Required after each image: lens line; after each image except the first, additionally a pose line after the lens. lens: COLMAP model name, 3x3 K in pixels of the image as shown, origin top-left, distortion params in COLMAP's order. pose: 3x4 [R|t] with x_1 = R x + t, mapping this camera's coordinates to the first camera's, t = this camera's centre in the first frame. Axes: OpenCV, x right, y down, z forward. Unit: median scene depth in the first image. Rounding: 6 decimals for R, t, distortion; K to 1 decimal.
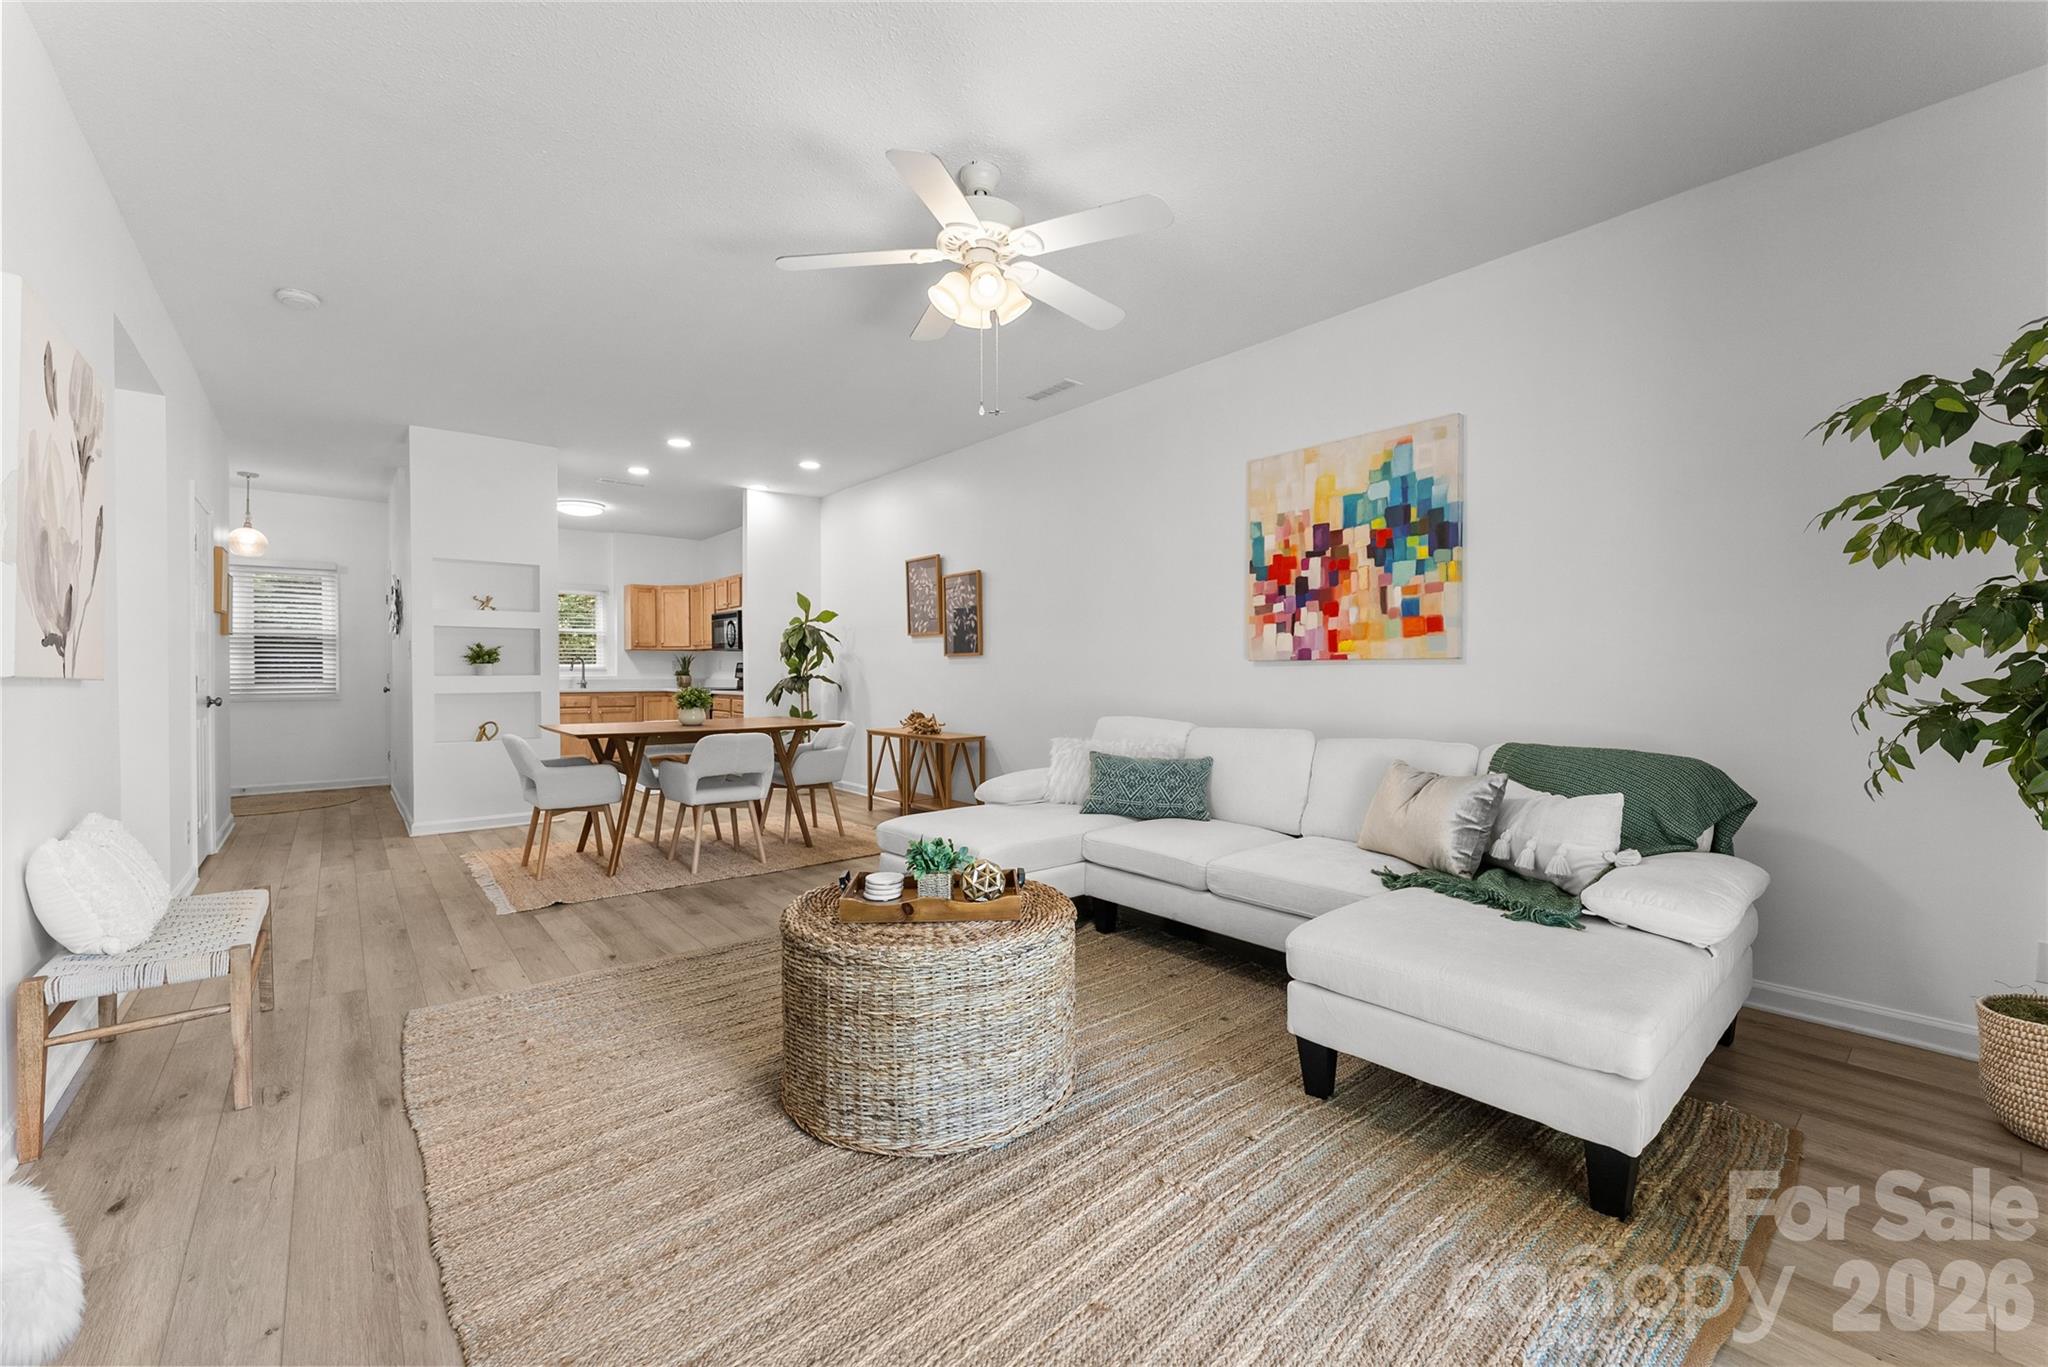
lens RADIAL K [[822.4, 0, 1032.5], [0, 822.4, 680.1], [0, 0, 1]] dist [-0.001080, -0.000835]
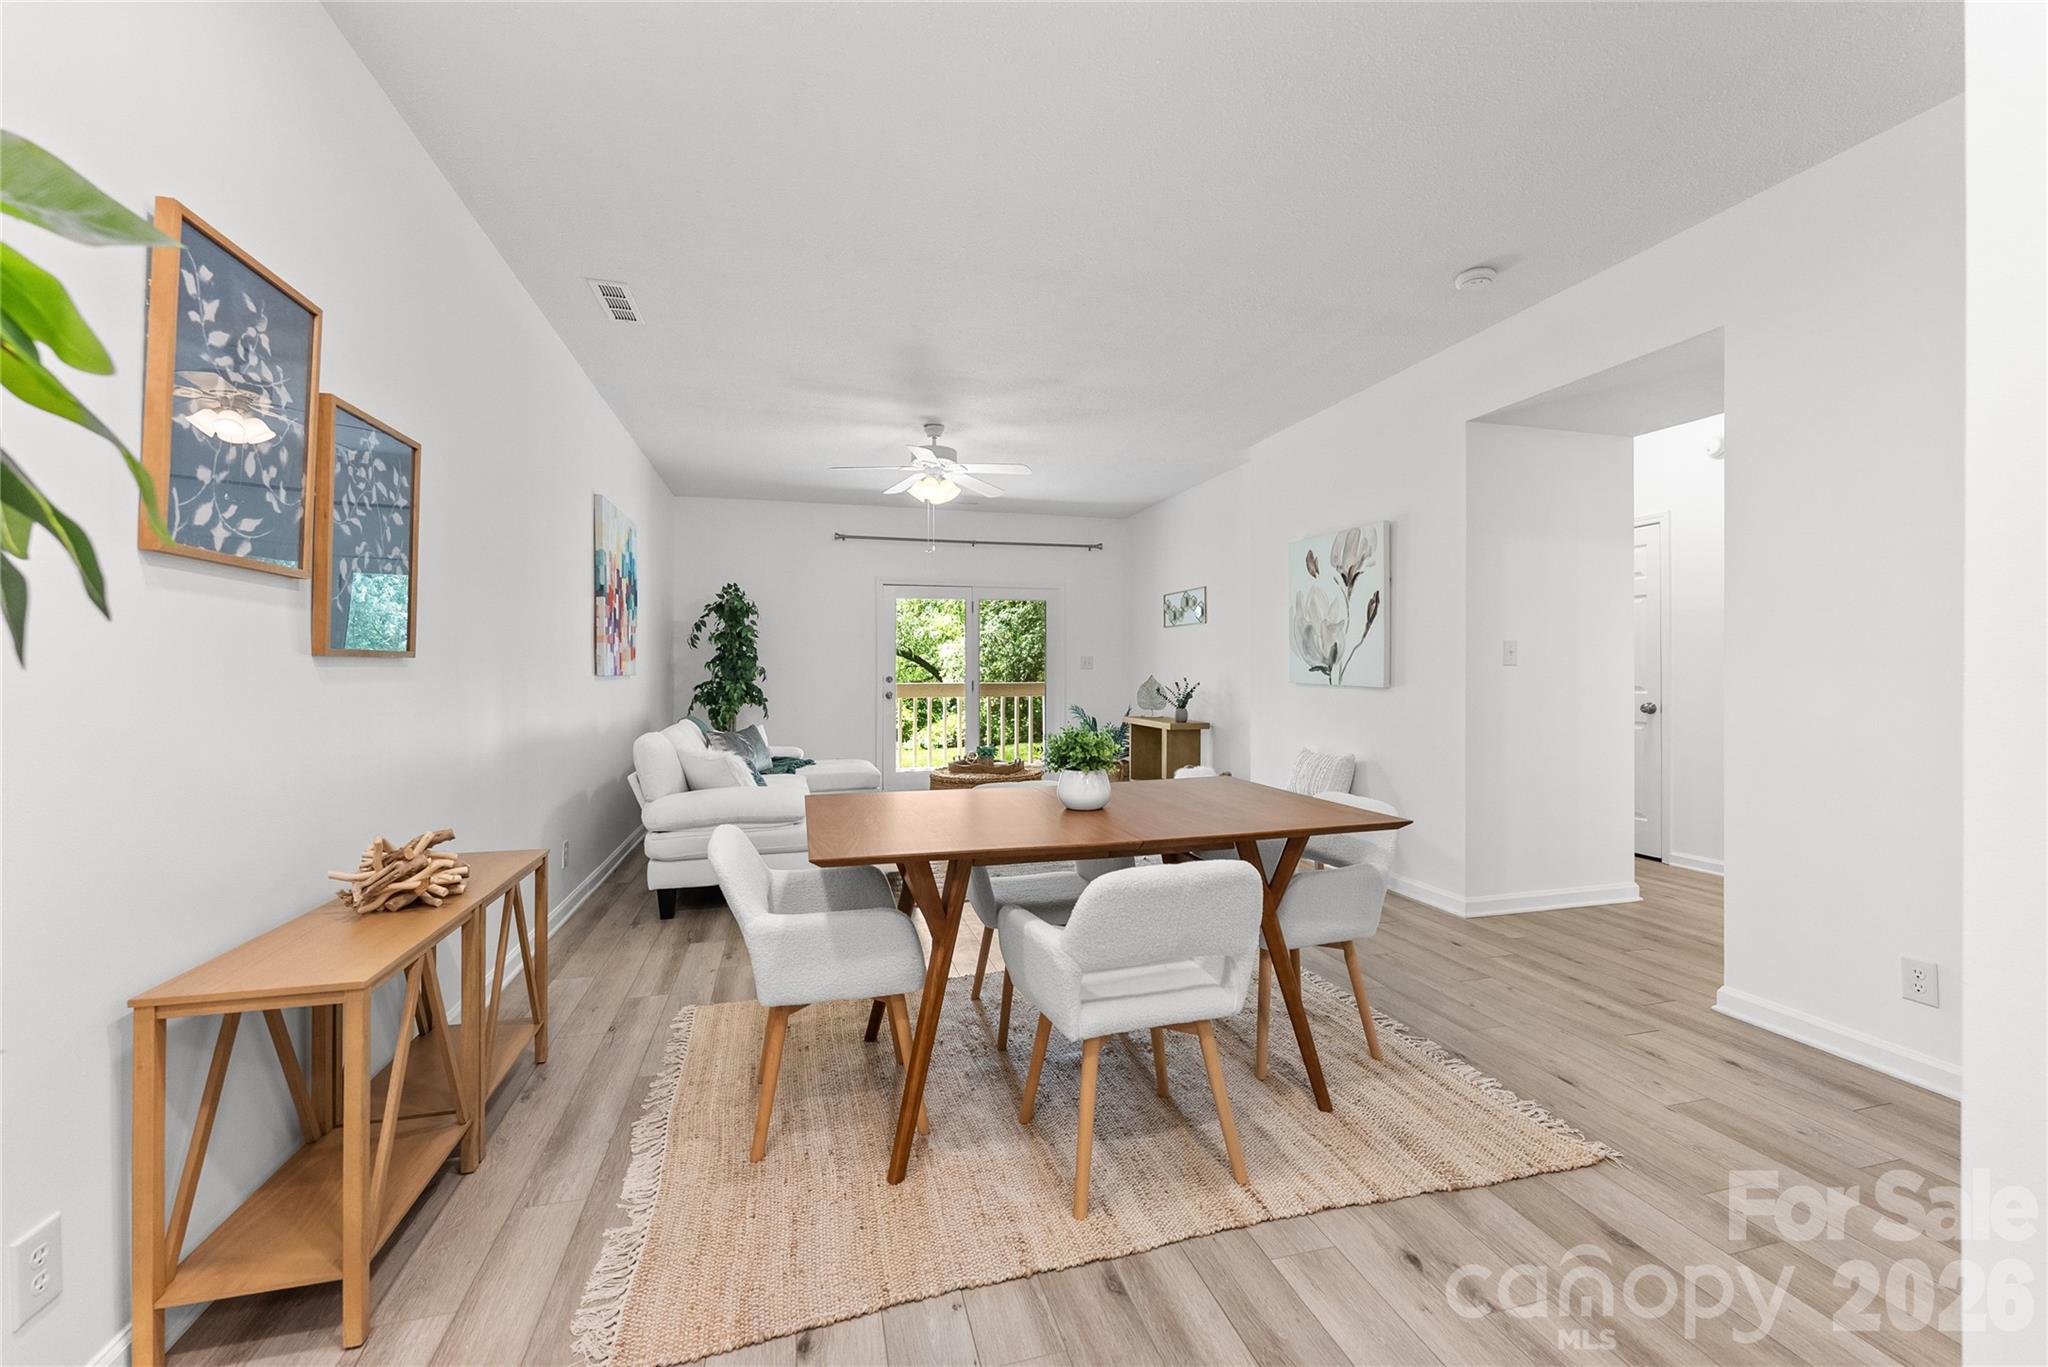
lens RADIAL K [[822.4, 0, 1027.2], [0, 822.4, 669.7], [0, 0, 1]] dist [-0.001080, -0.000835]
pose [[-0.907816, 0.003584, 0.419353, -0.489509], [0.008276, 0.999922, 0.009371, -0.025424], [-0.419286, 0.011977, -0.907775, 1.210127]]
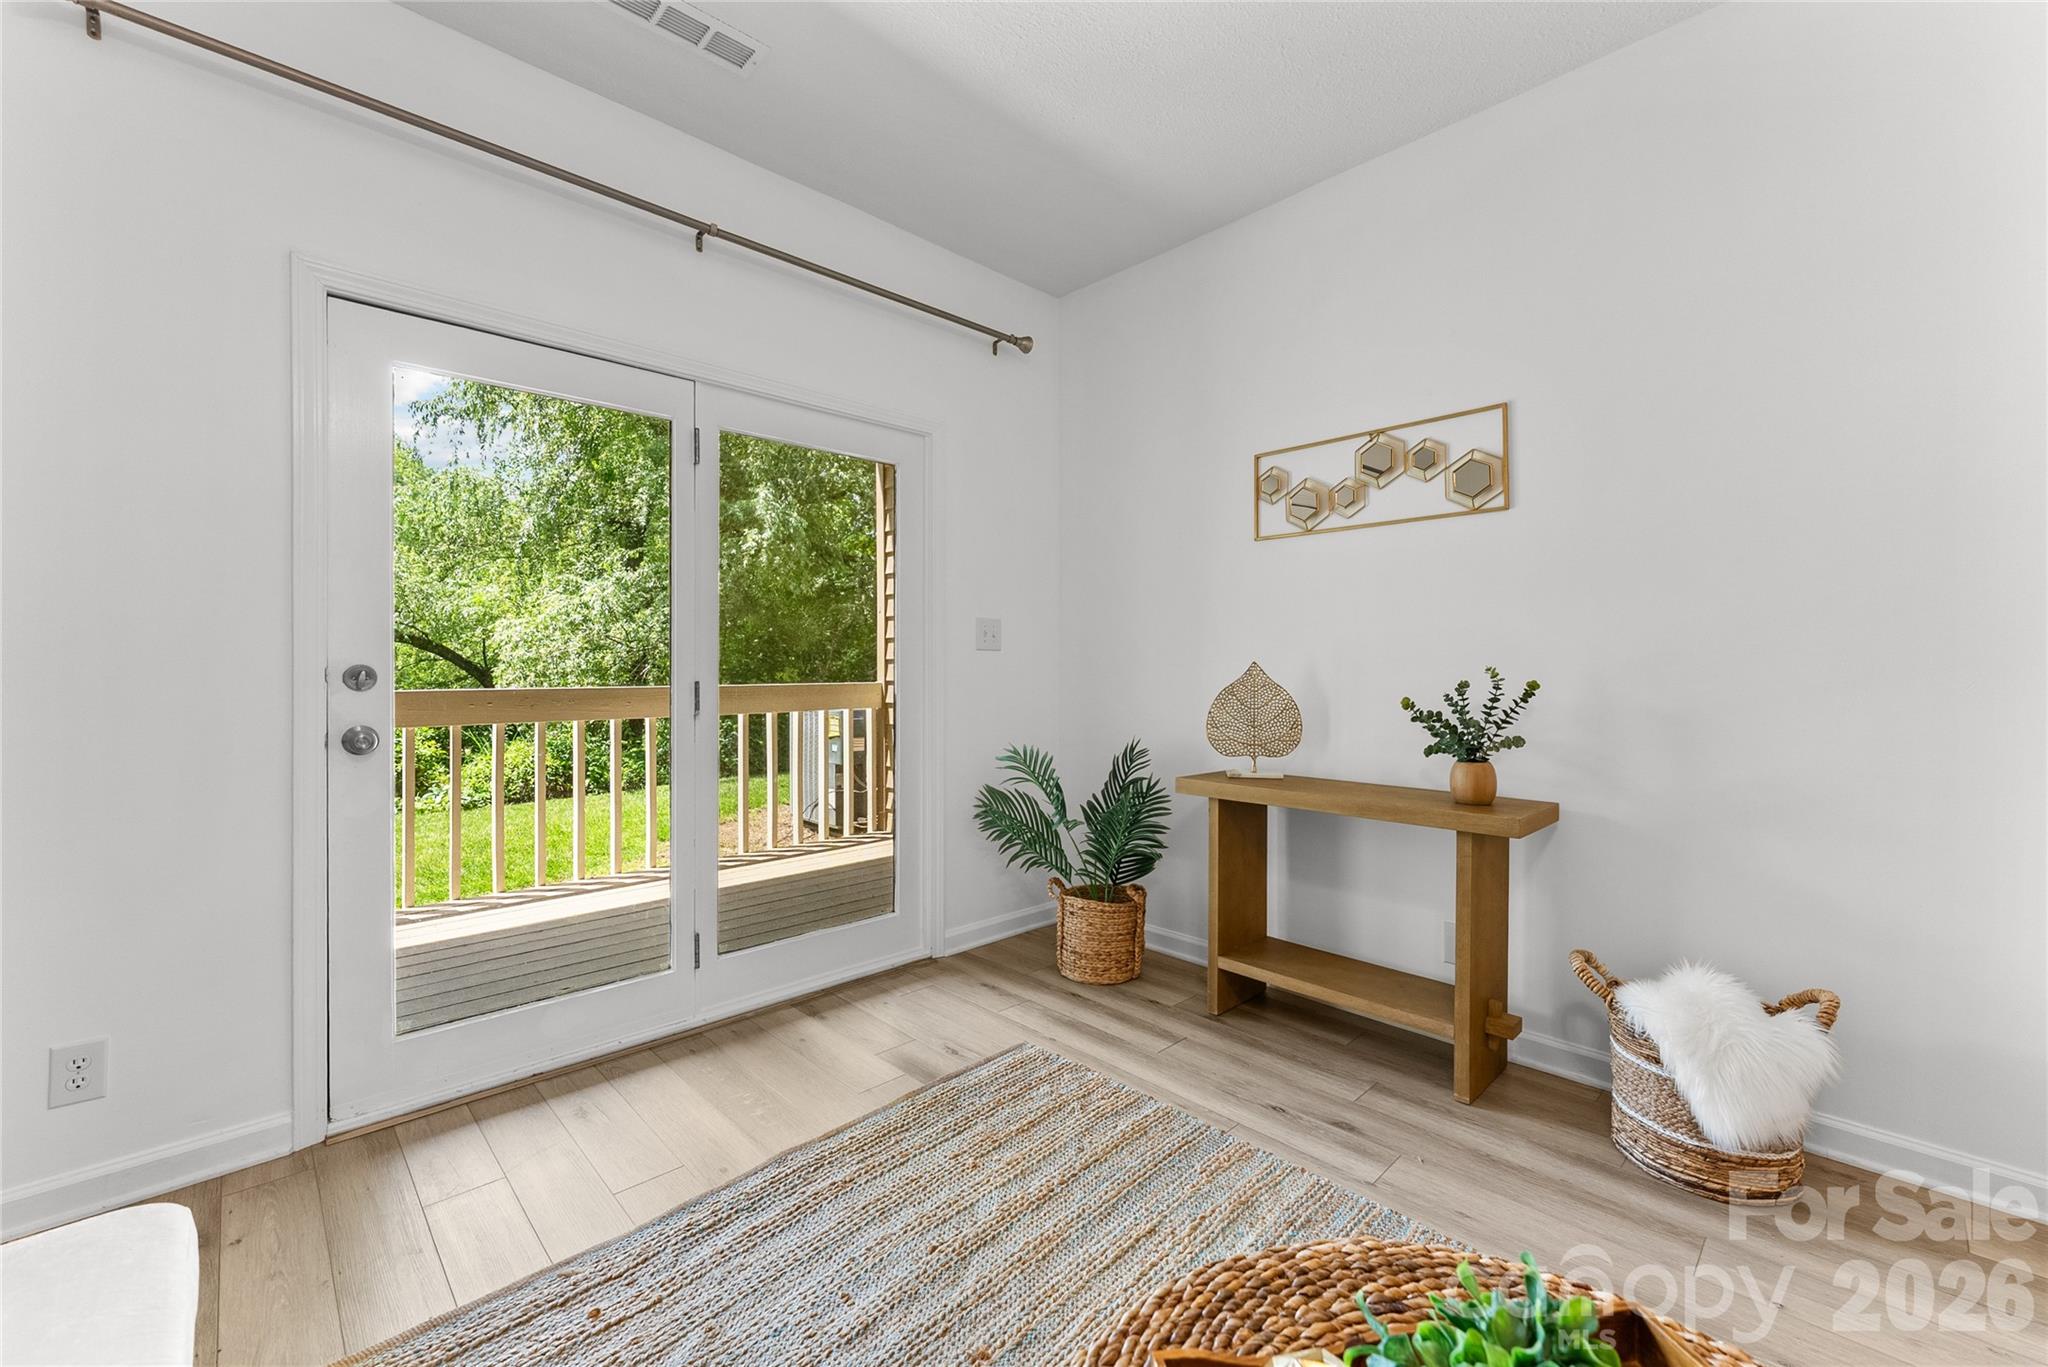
lens RADIAL K [[822.4, 0, 1023.0], [0, 822.4, 682.1], [0, 0, 1]] dist [-0.001080, -0.000835]
pose [[-0.998271, 0.002559, -0.058717, 0.017684], [0.001042, 0.999665, 0.025853, -0.006033], [0.058763, 0.025747, -0.997940, 0.450436]]
